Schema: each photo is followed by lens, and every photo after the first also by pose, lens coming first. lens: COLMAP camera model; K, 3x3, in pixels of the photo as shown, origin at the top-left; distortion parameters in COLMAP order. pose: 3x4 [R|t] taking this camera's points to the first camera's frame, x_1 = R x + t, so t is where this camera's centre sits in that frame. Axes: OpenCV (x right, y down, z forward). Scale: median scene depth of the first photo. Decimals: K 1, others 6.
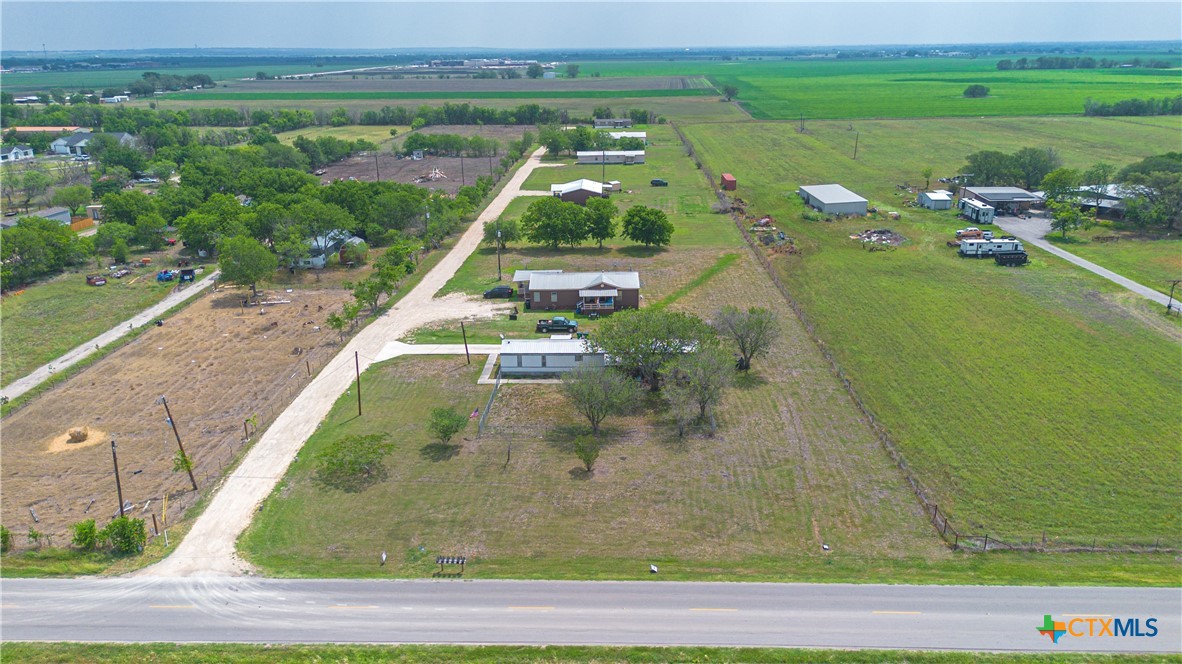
lens RADIAL K [[854.1, 0, 591.0], [0, 854.1, 332.0], [0, 0, 1]] dist [0.065996, -0.079539]
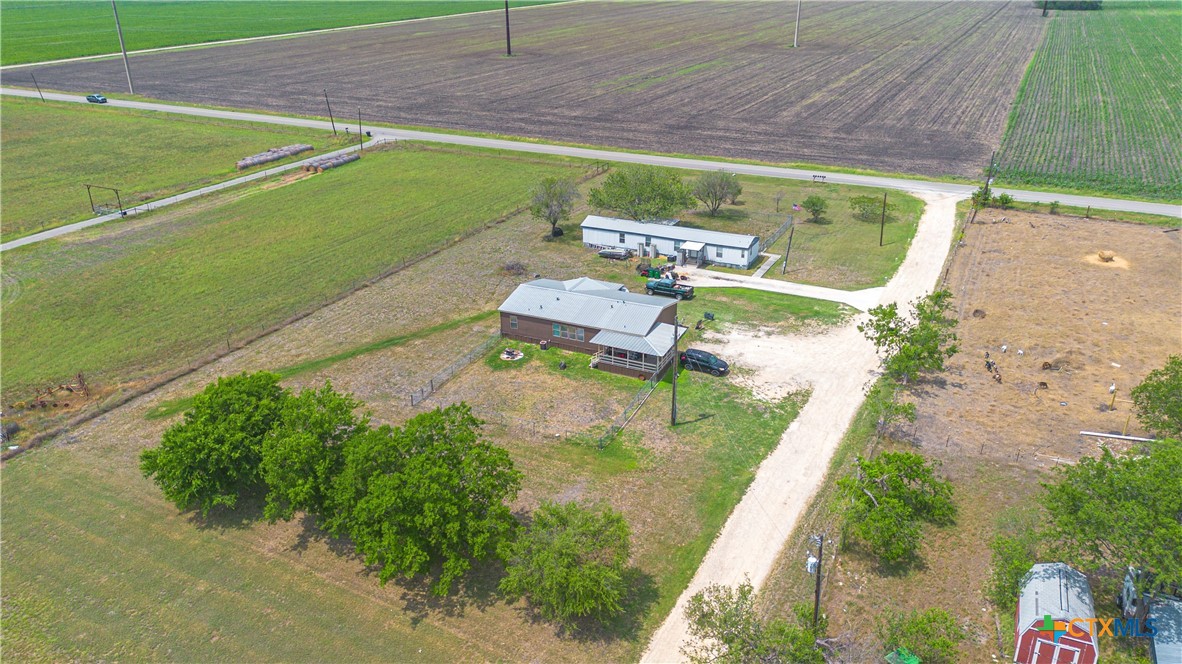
lens RADIAL K [[835.4, 0, 591.0], [0, 835.4, 332.0], [0, 0, 1]] dist [0.103135, -0.121792]
pose [[-0.904141, -0.156715, 0.397453, -0.199084], [0.153714, 0.748671, 0.644875, -0.340771], [-0.398624, 0.644152, -0.652815, 1.036828]]
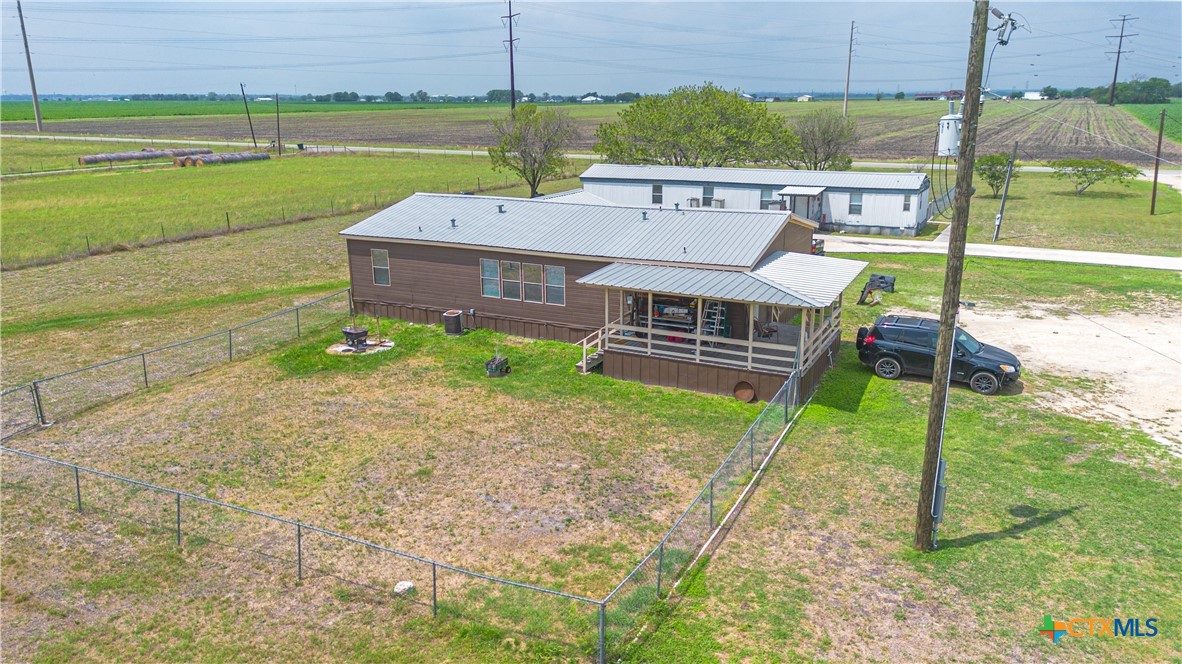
lens RADIAL K [[854.1, 0, 591.0], [0, 854.1, 332.0], [0, 0, 1]] dist [0.065996, -0.079539]
pose [[-0.894306, -0.102347, 0.435593, -0.090577], [0.156927, 0.839918, 0.519531, -0.121878], [-0.419035, 0.532976, -0.735083, 0.863569]]
